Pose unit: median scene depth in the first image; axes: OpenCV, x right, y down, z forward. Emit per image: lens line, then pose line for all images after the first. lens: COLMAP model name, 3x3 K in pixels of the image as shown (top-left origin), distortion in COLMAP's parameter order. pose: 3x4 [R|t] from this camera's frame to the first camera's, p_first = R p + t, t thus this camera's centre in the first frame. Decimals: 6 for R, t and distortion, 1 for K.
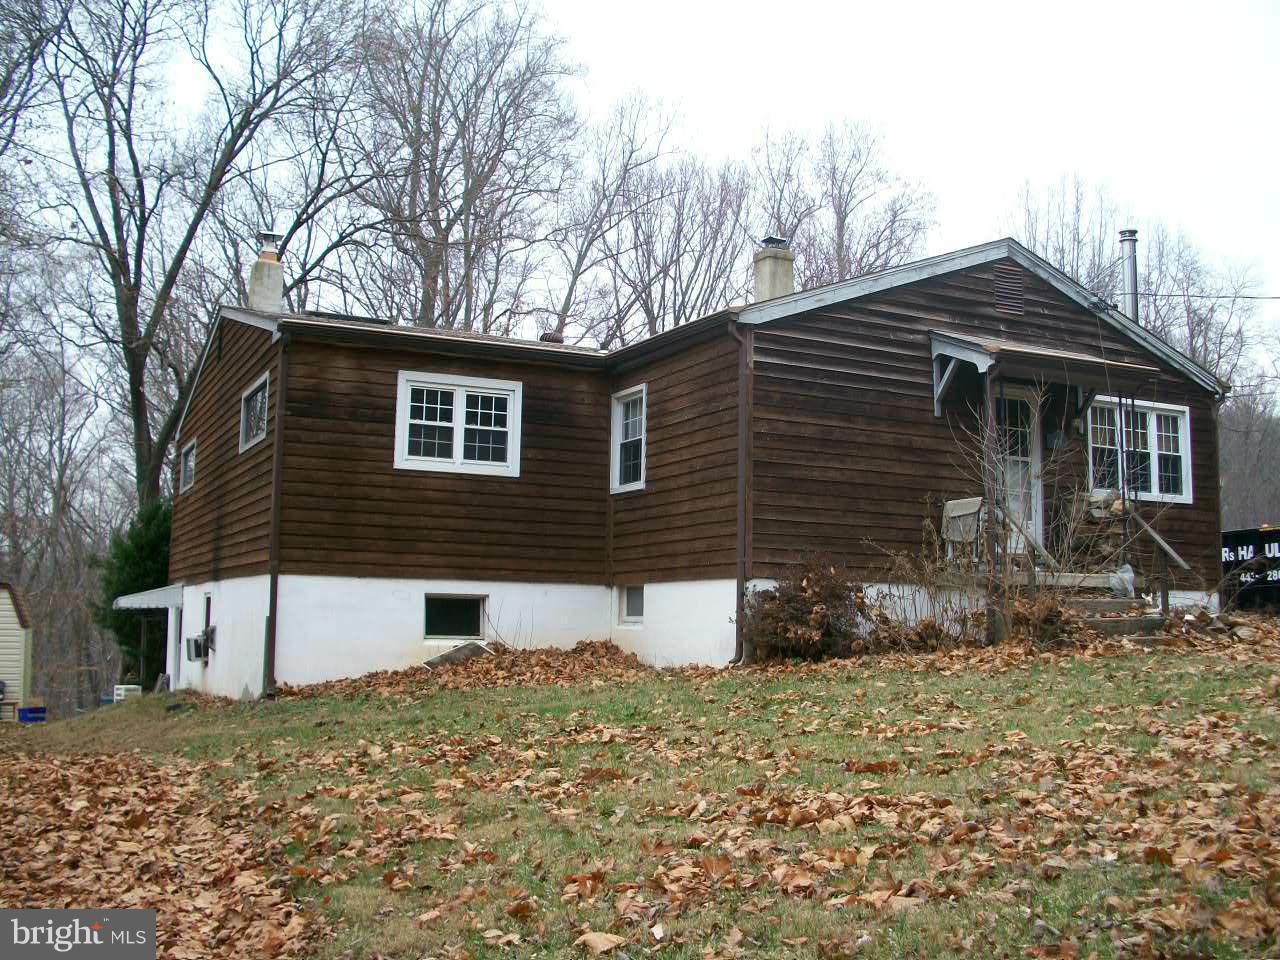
lens RADIAL K [[1289.8, 0, 640.0], [0, 1289.8, 480.0], [0, 0, 1]] dist [-0.202935, 0.263161]
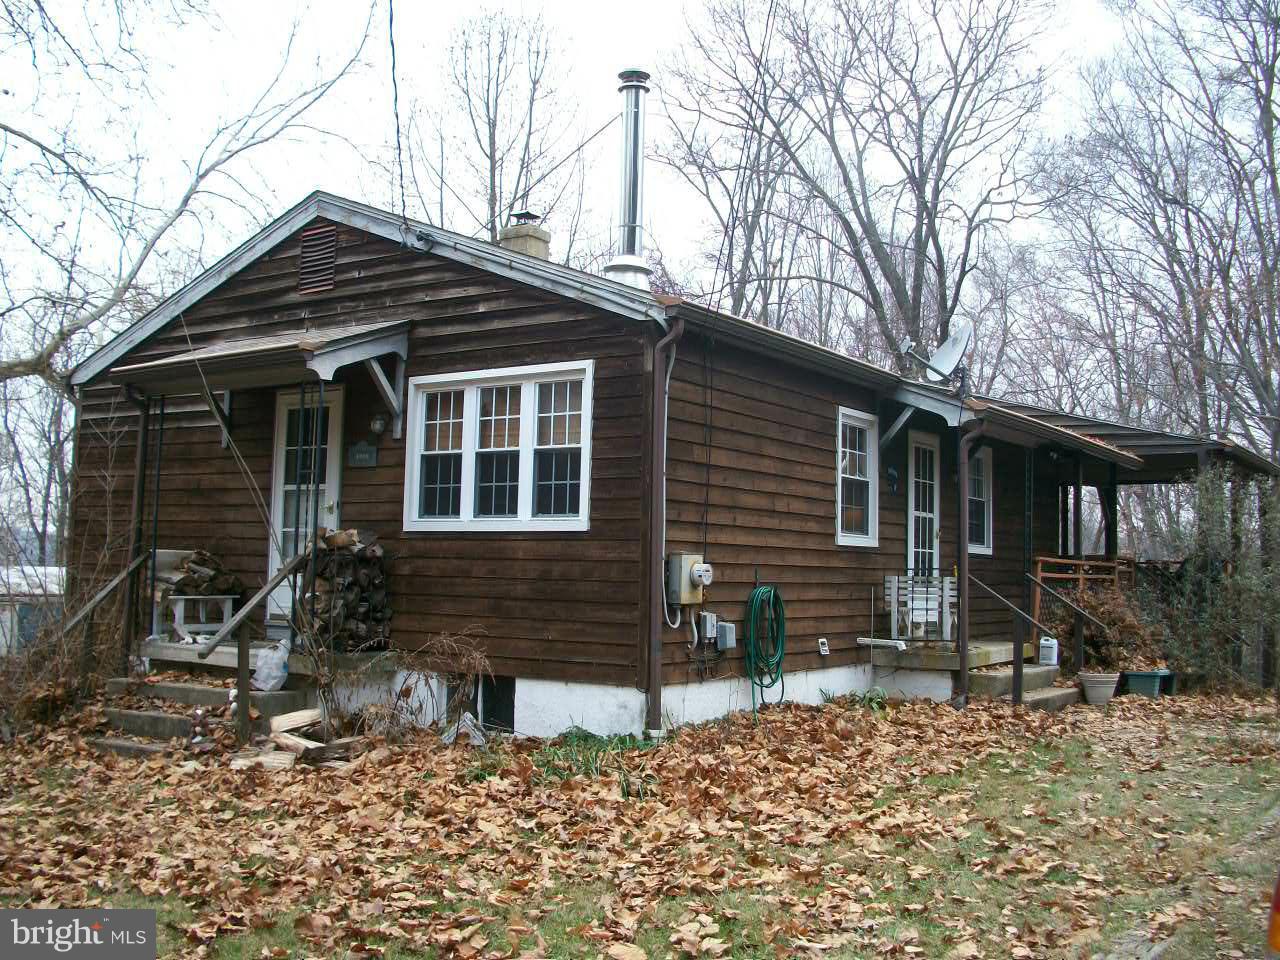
lens RADIAL K [[1289.8, 0, 640.0], [0, 1289.8, 480.0], [0, 0, 1]] dist [-0.202935, 0.263161]
pose [[0.506709, -0.063576, -0.859770, 1.005562], [0.079104, 0.996499, -0.027066, 0.014308], [0.858480, -0.054297, 0.509964, 0.758690]]
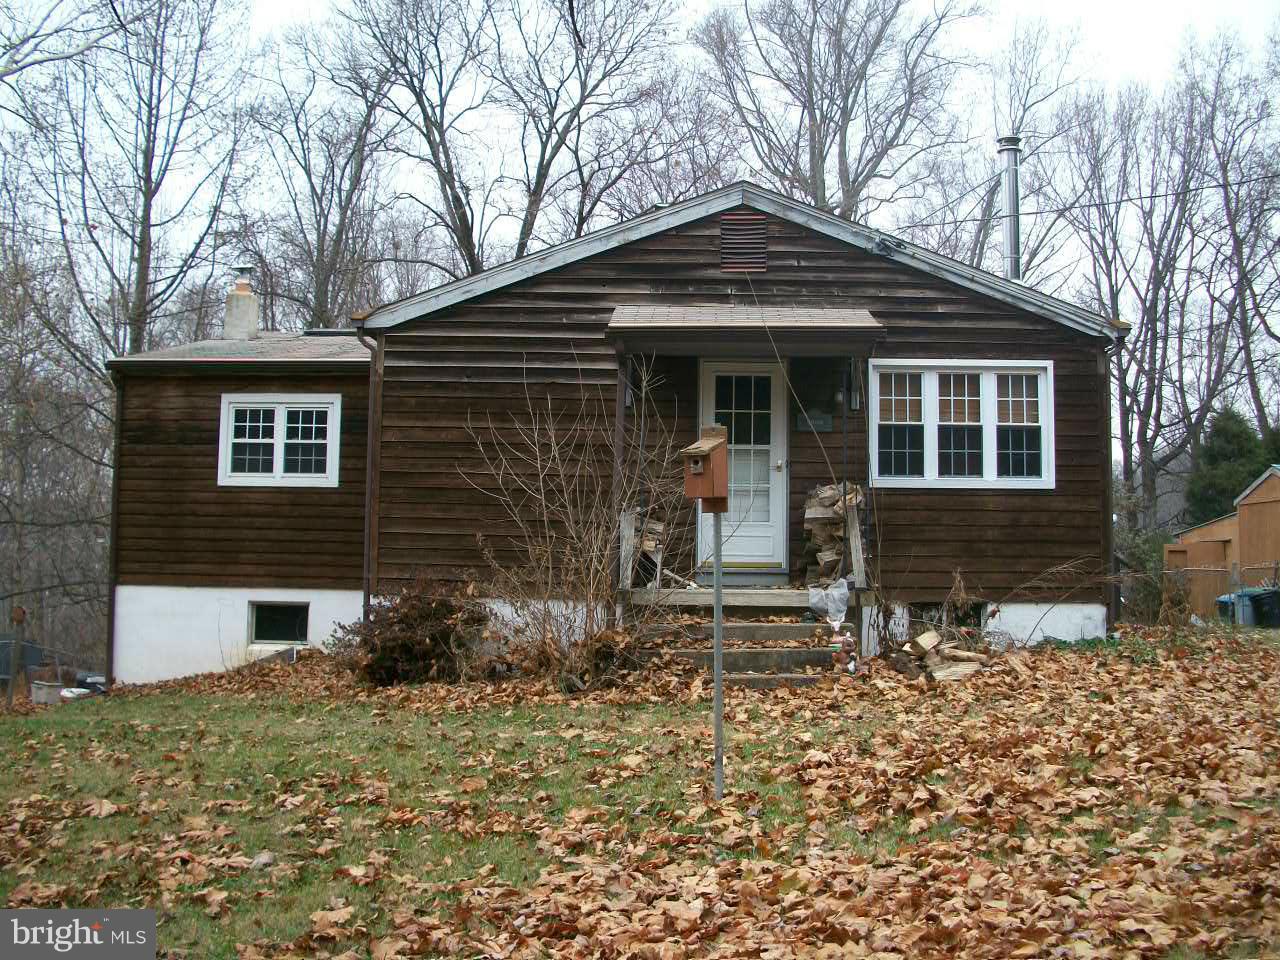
lens RADIAL K [[1289.8, 0, 640.0], [0, 1289.8, 480.0], [0, 0, 1]] dist [-0.202935, 0.263161]
pose [[0.885837, -0.038101, -0.462429, 0.601799], [0.051824, 0.998511, 0.017004, -0.013058], [0.461093, -0.039028, 0.886493, 0.213226]]
